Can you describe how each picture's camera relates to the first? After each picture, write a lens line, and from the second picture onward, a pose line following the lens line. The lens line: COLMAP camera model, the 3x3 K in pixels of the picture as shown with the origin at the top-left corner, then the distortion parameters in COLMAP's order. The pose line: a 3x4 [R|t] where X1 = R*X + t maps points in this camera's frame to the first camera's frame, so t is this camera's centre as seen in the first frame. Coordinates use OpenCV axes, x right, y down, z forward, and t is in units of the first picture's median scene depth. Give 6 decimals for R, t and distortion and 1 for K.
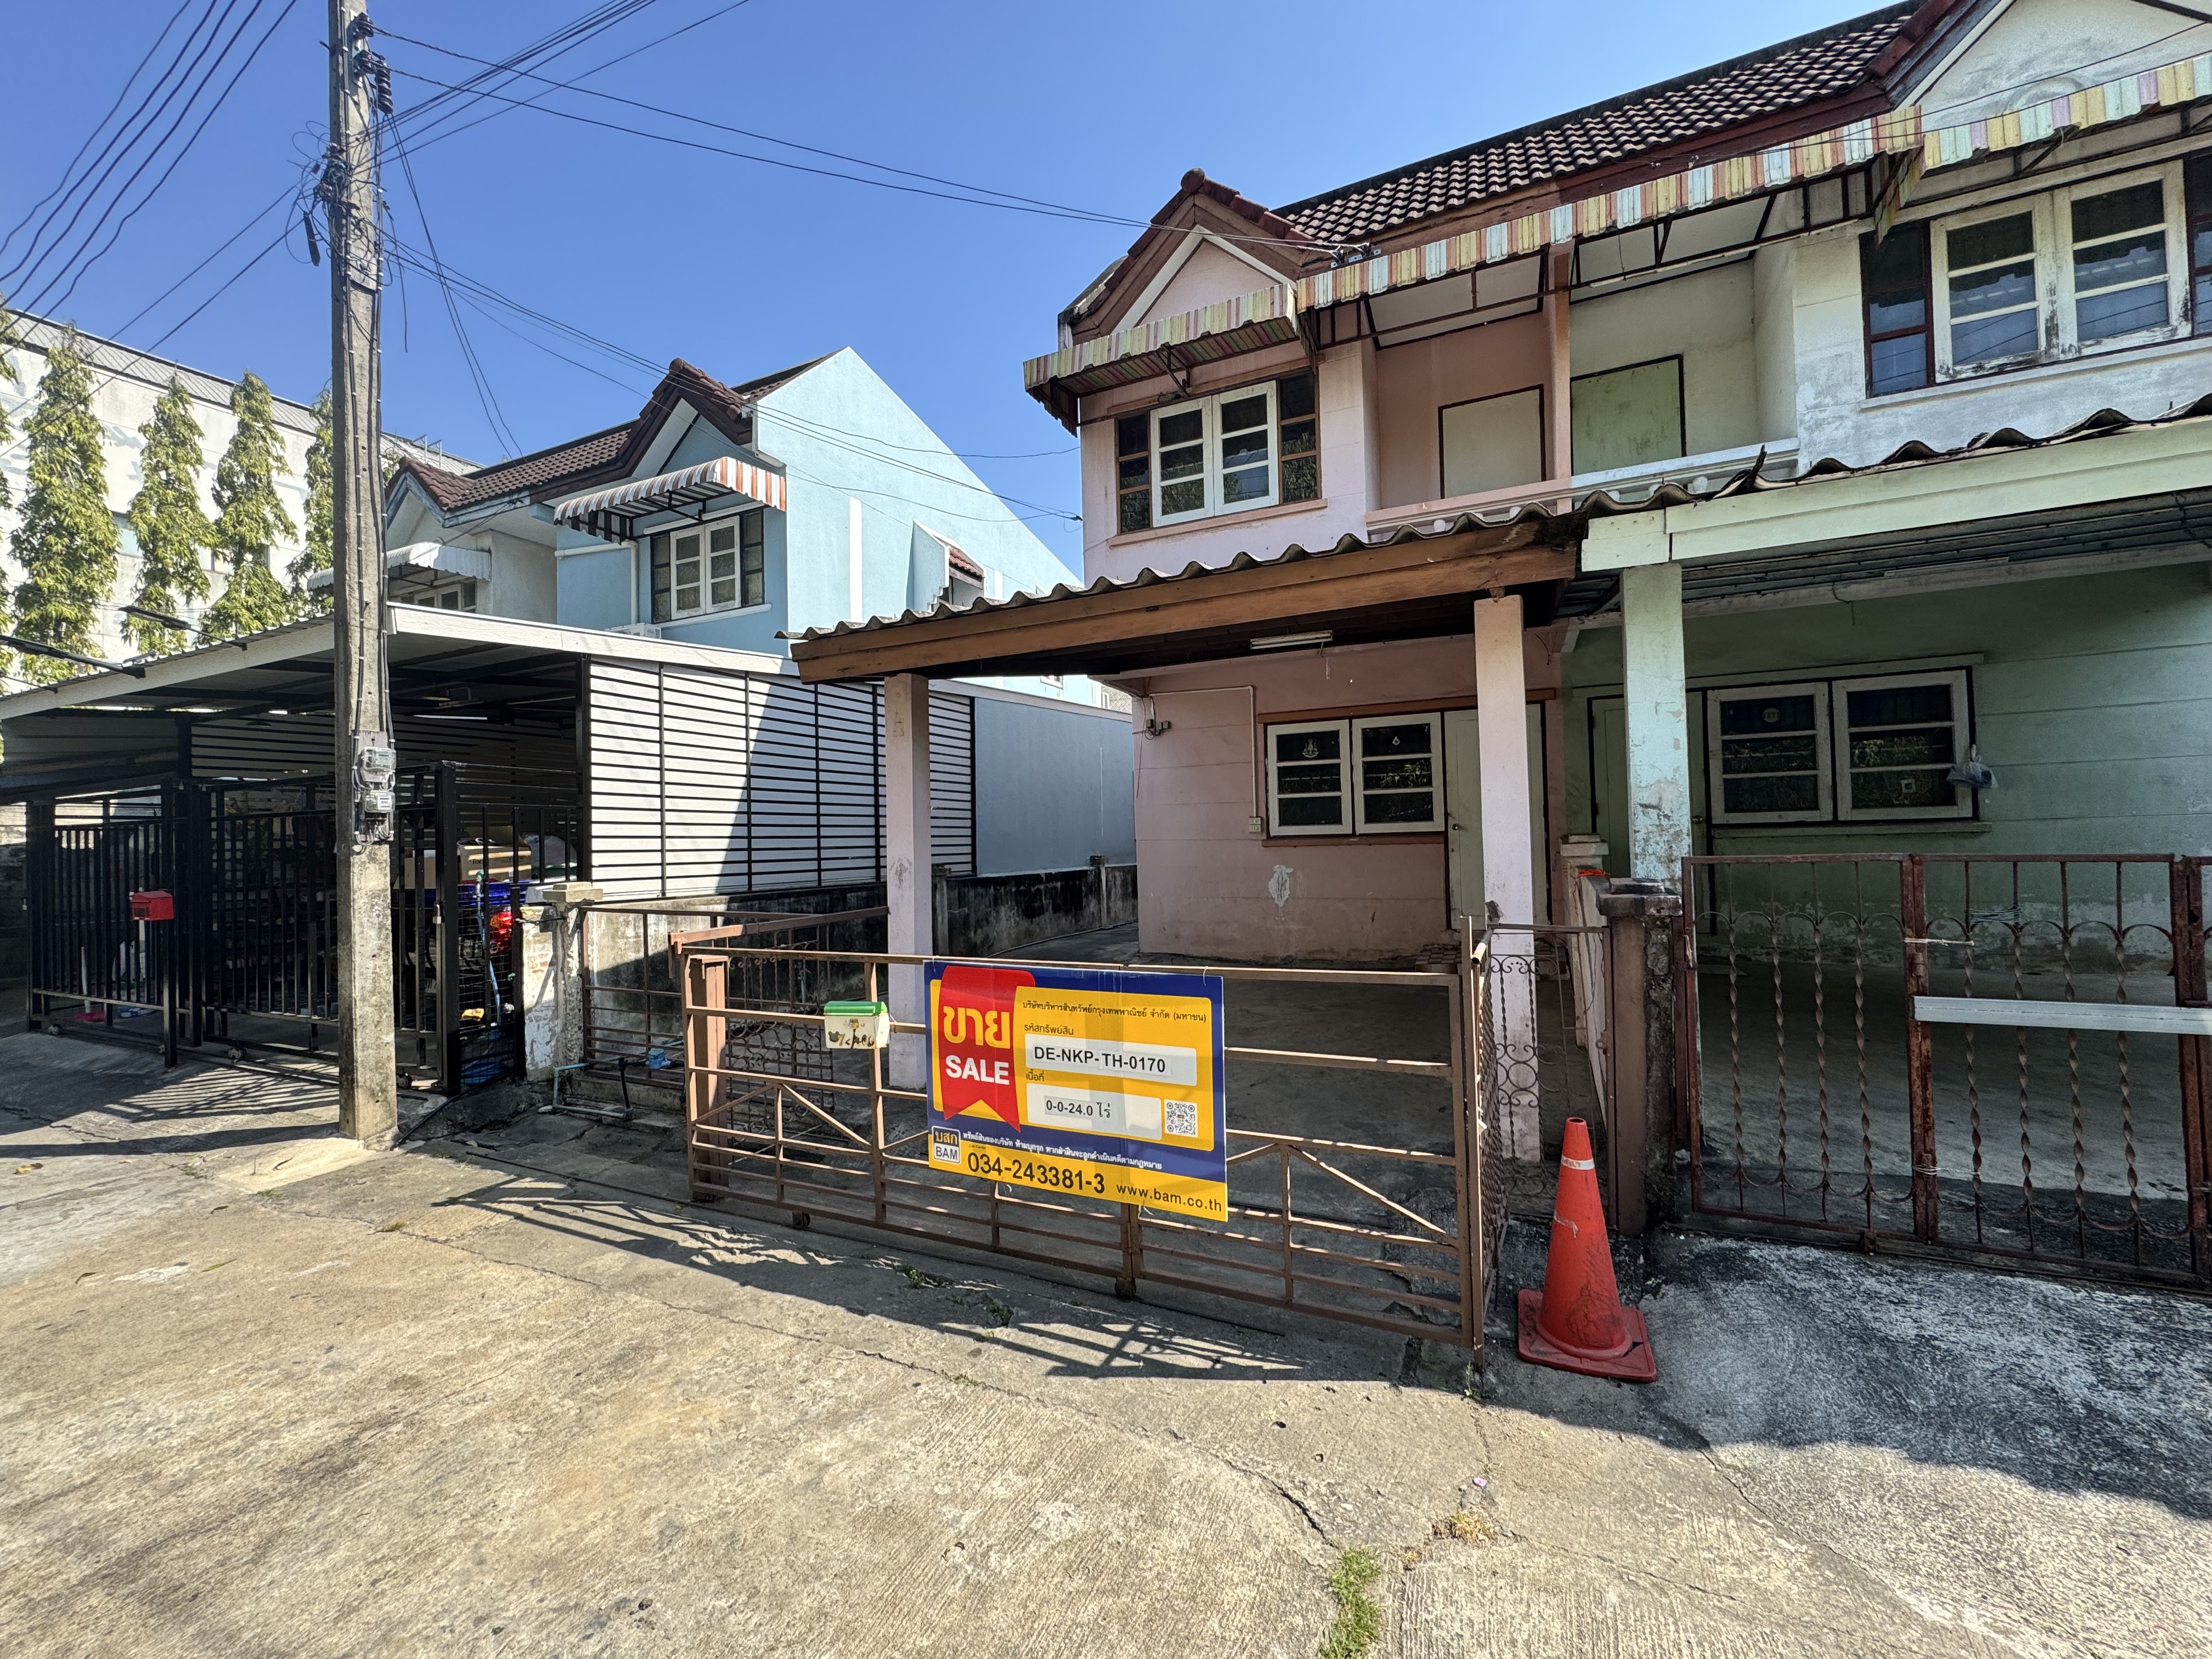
lens RADIAL K [[882.8, 0, 1101.8], [0, 882.8, 838.6], [0, 0, 1]] dist [-0.001194, -0.000317]
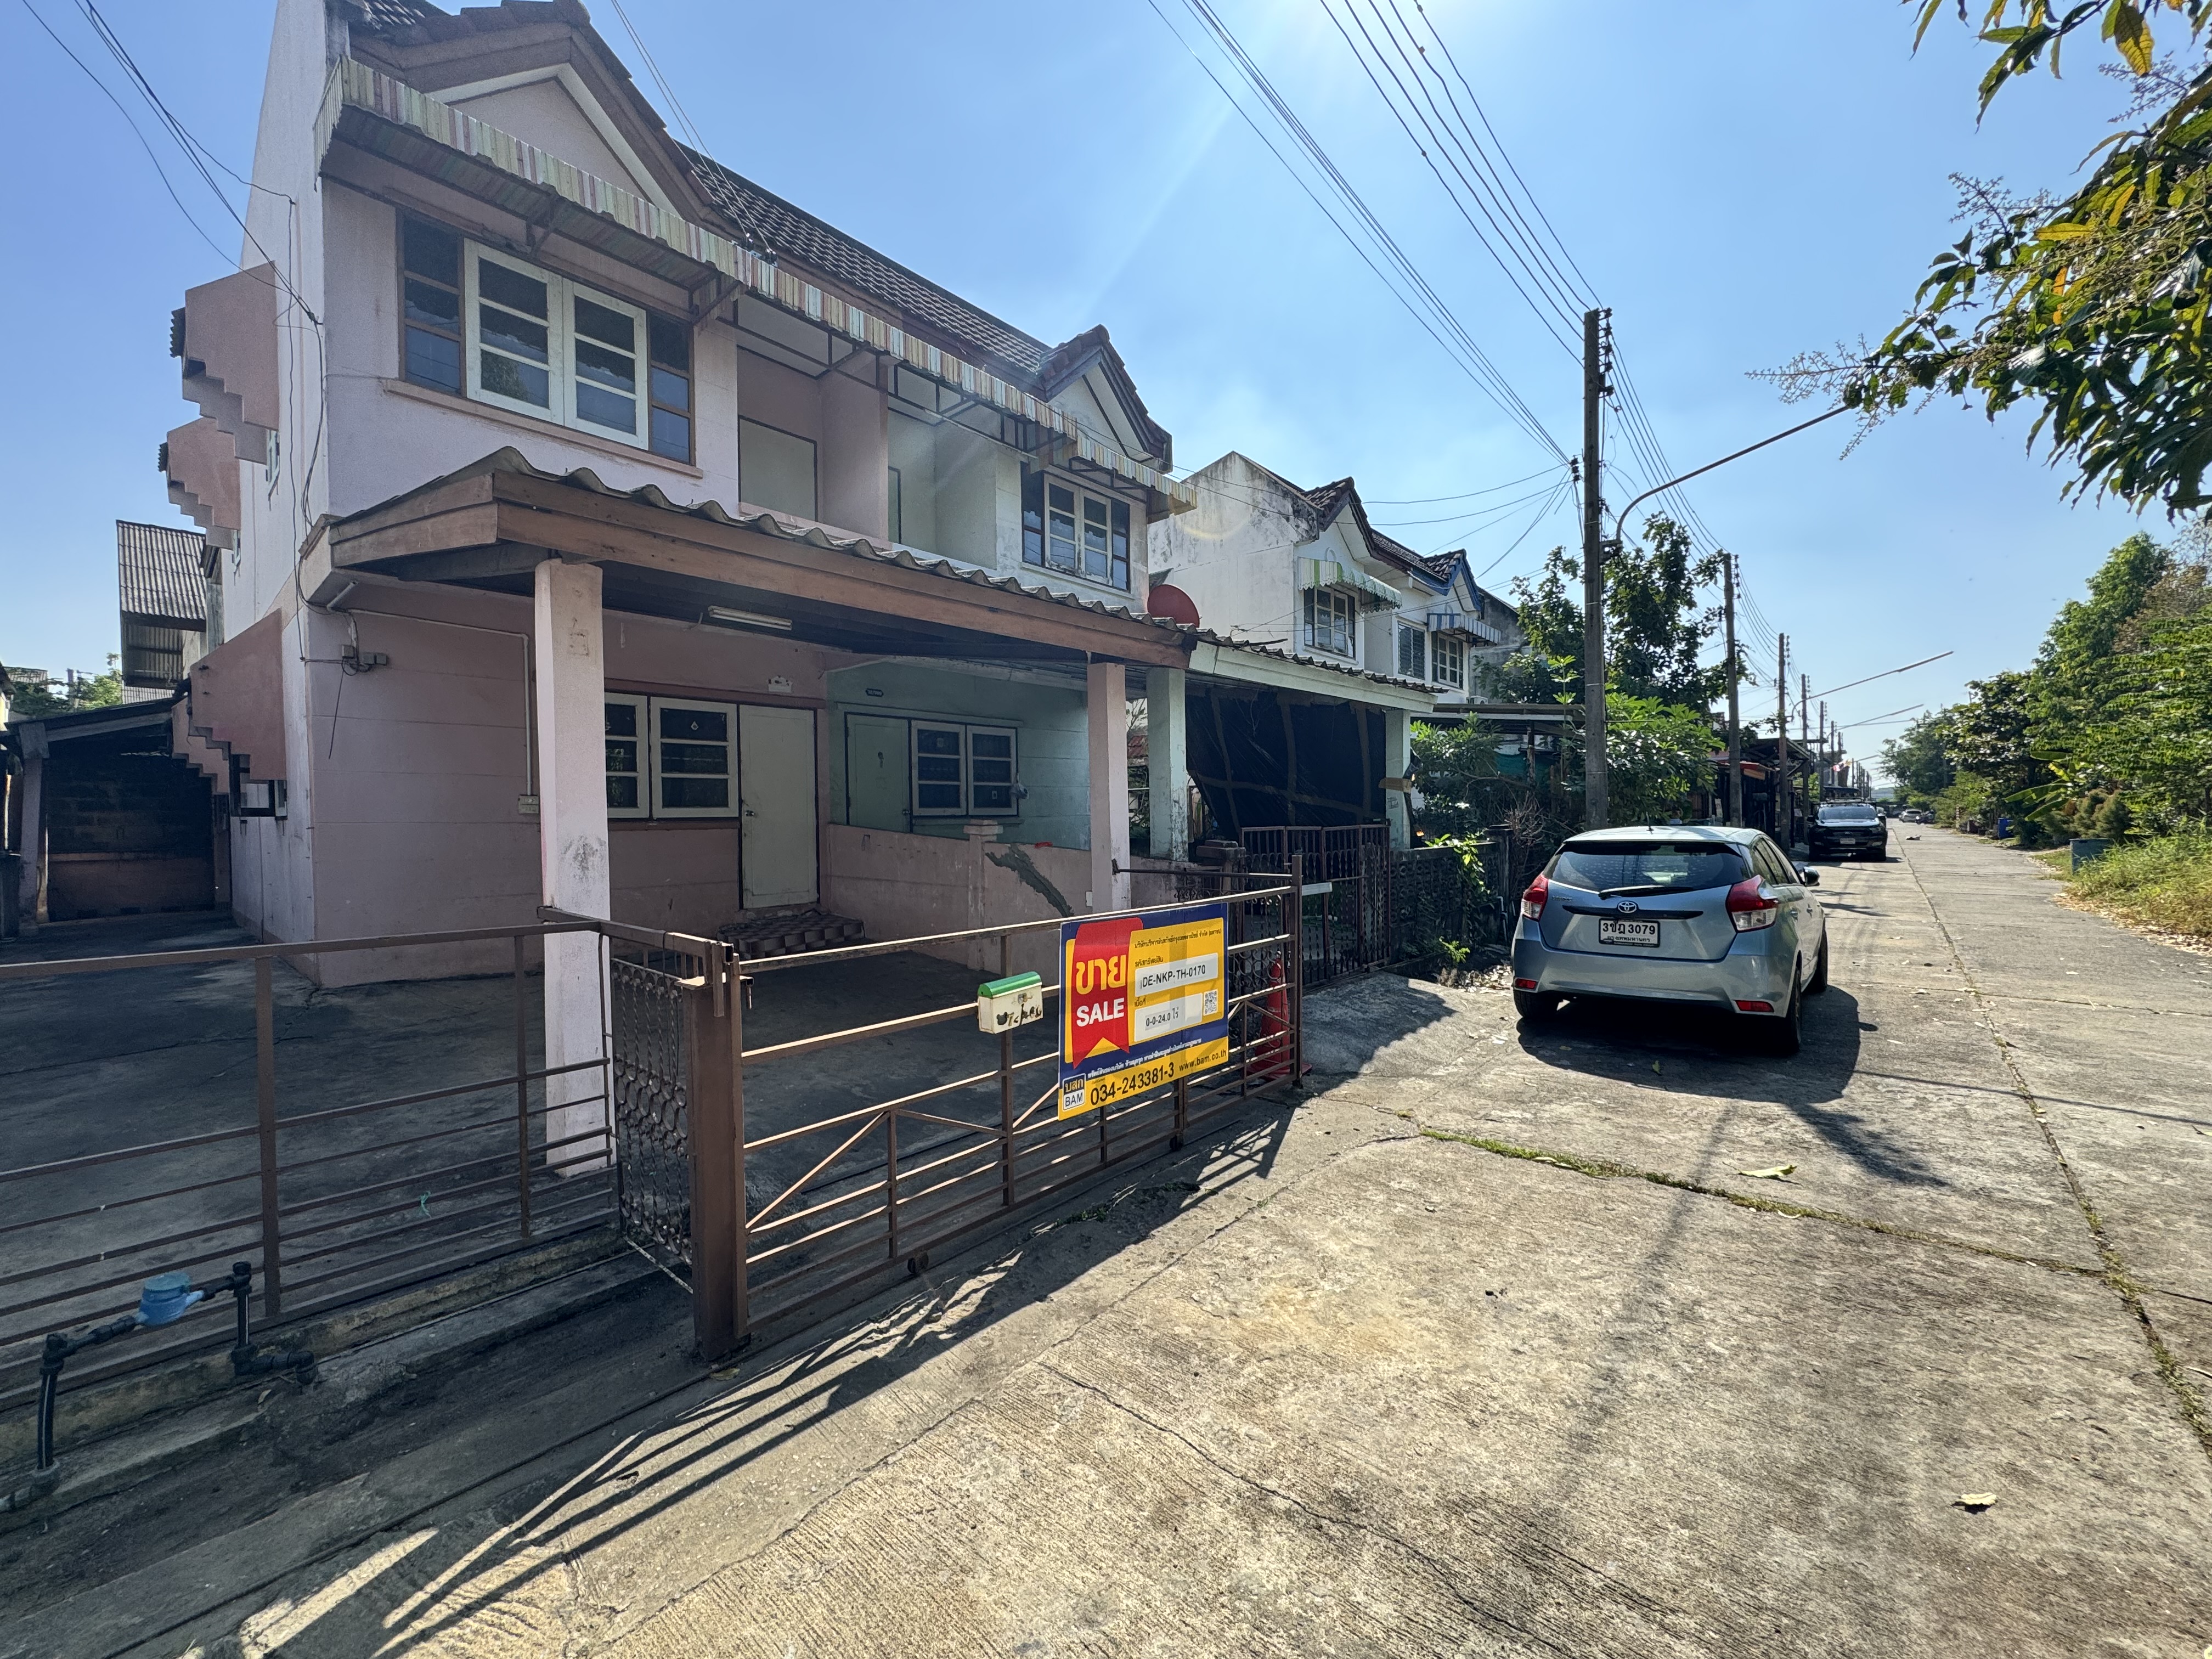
lens RADIAL K [[882.8, 0, 1110.1], [0, 882.8, 838.6], [0, 0, 1]] dist [-0.001194, -0.000317]
pose [[0.275602, -0.001632, 0.961270, -0.742858], [0.000336, 0.999999, 0.001601, 0.023078], [-0.961272, -0.000118, 0.275602, 0.411445]]
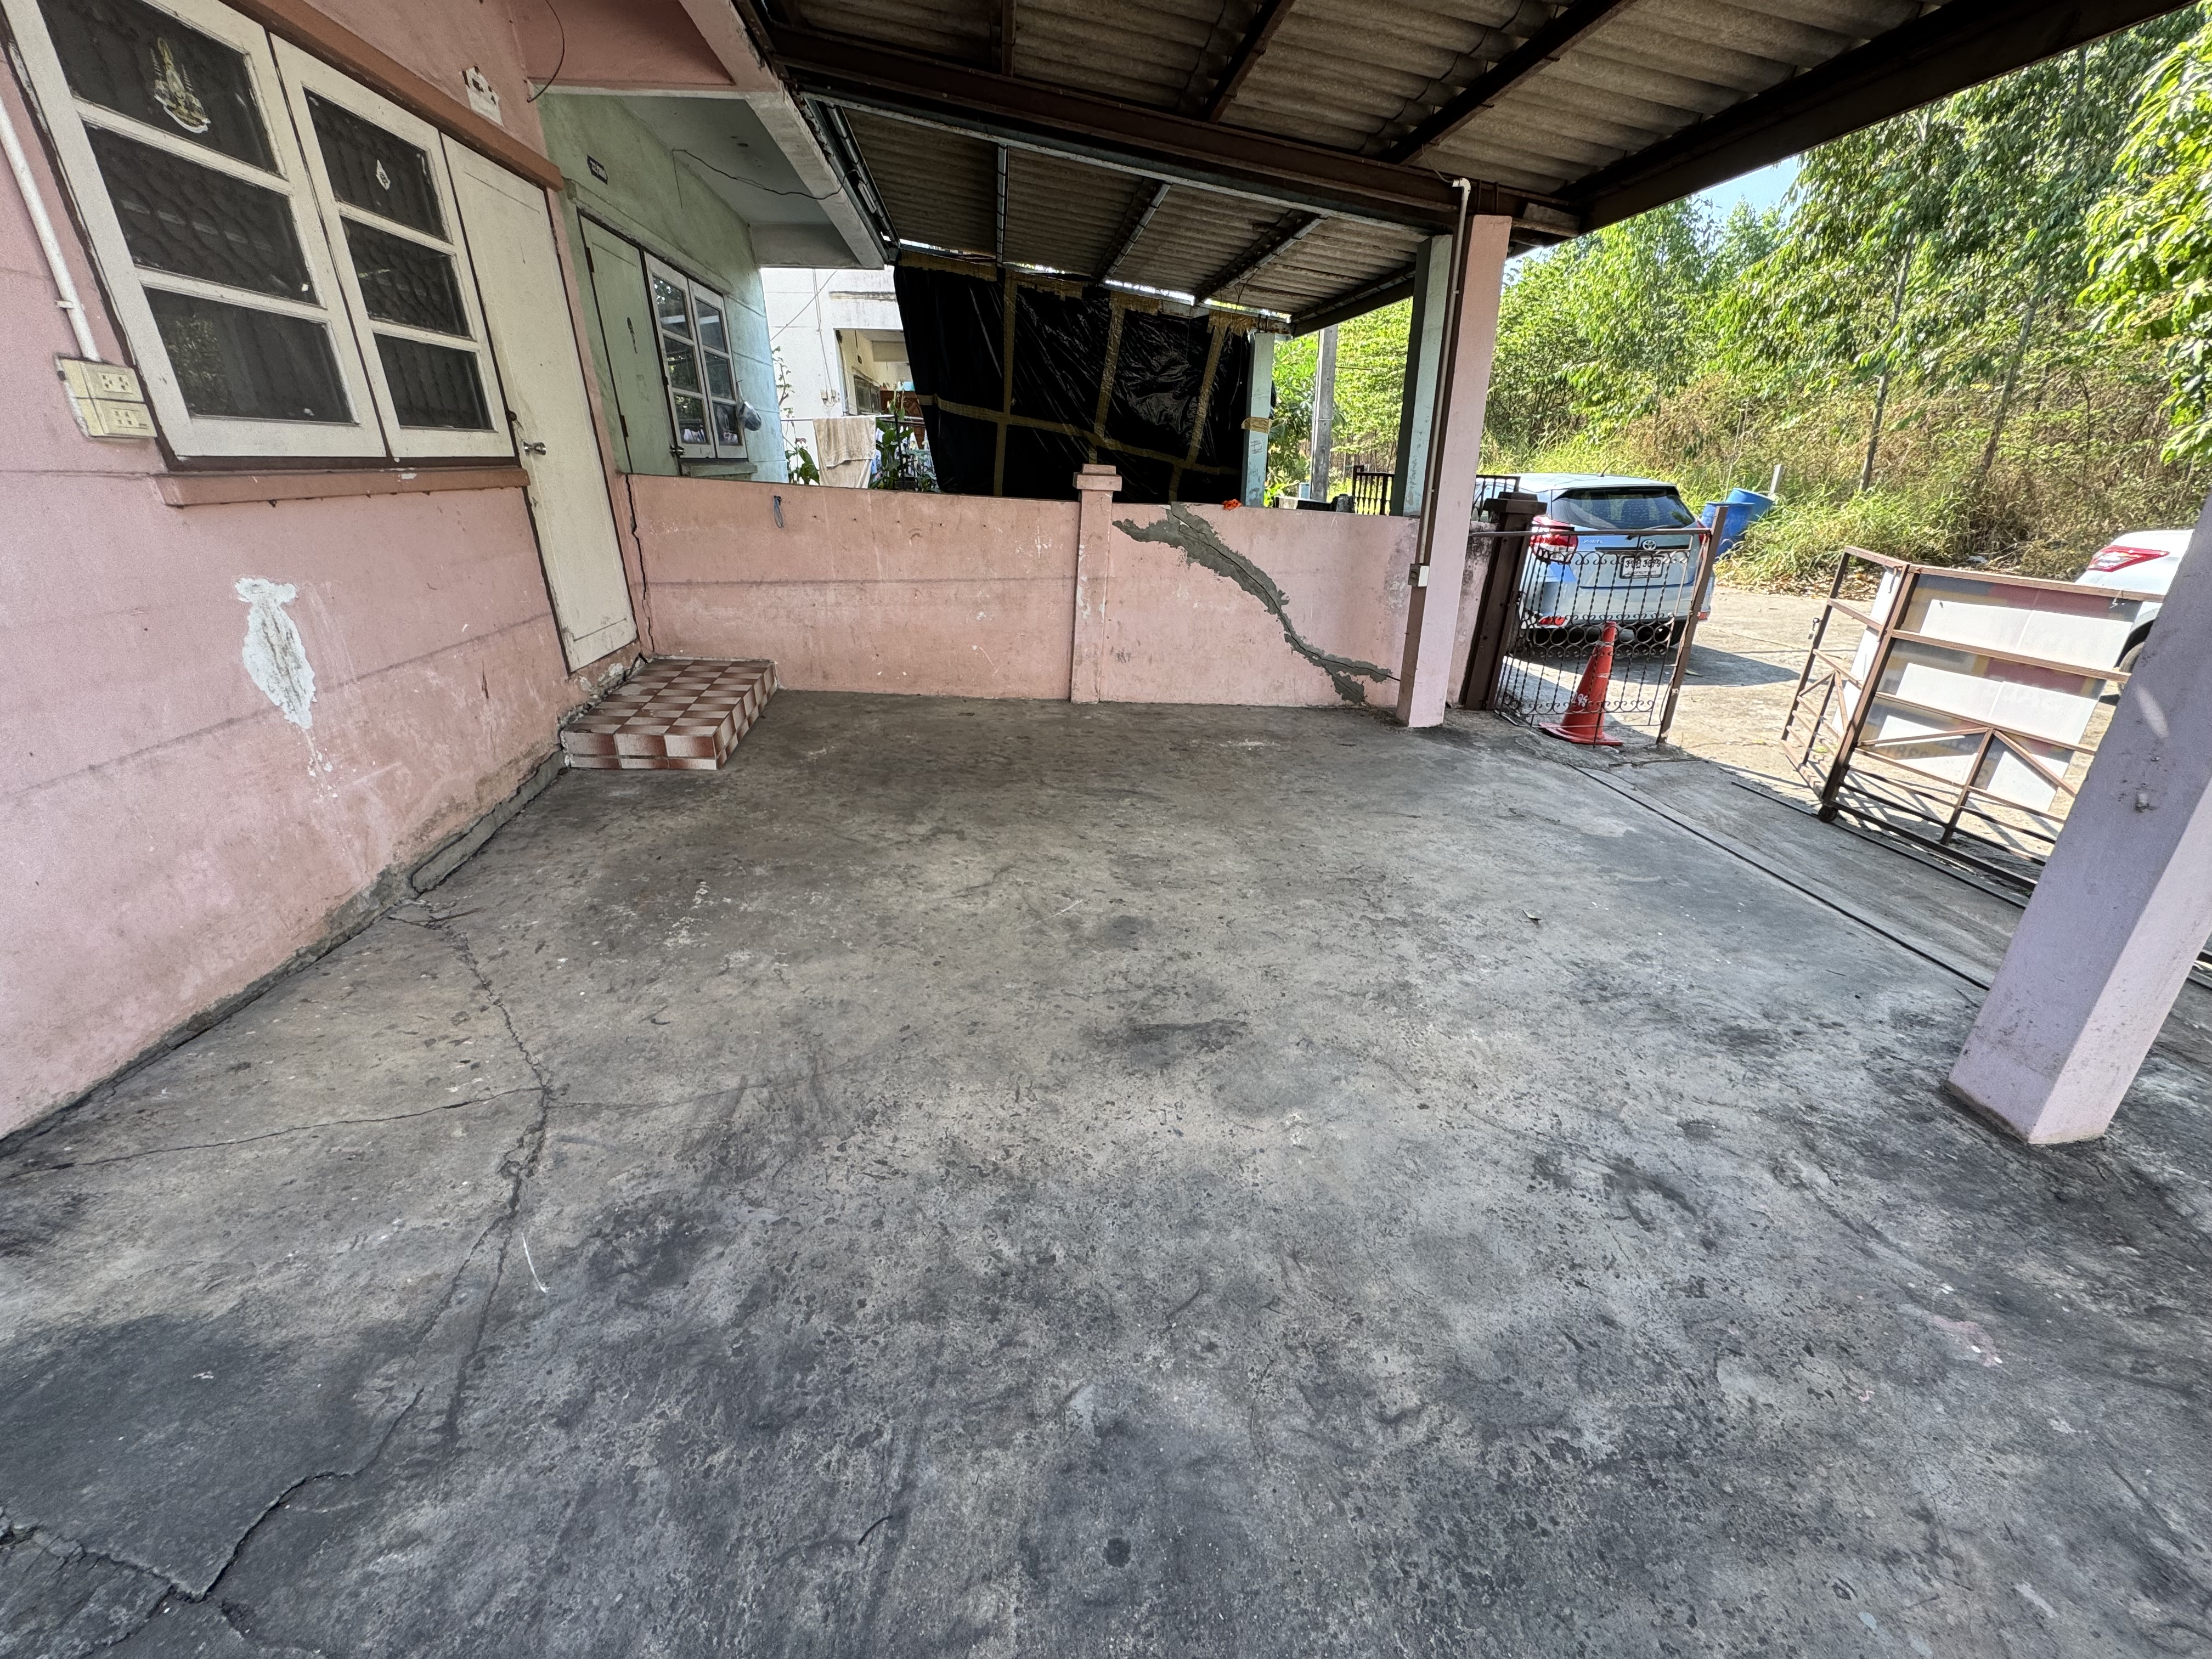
lens RADIAL K [[882.8, 0, 1100.6], [0, 882.8, 827.8], [0, 0, 1]] dist [-0.001194, -0.000317]
pose [[-0.519853, -0.307065, 0.797160, -0.261237], [0.014189, 0.929930, 0.367462, 0.009428], [-0.854138, 0.202337, -0.479070, 1.466037]]
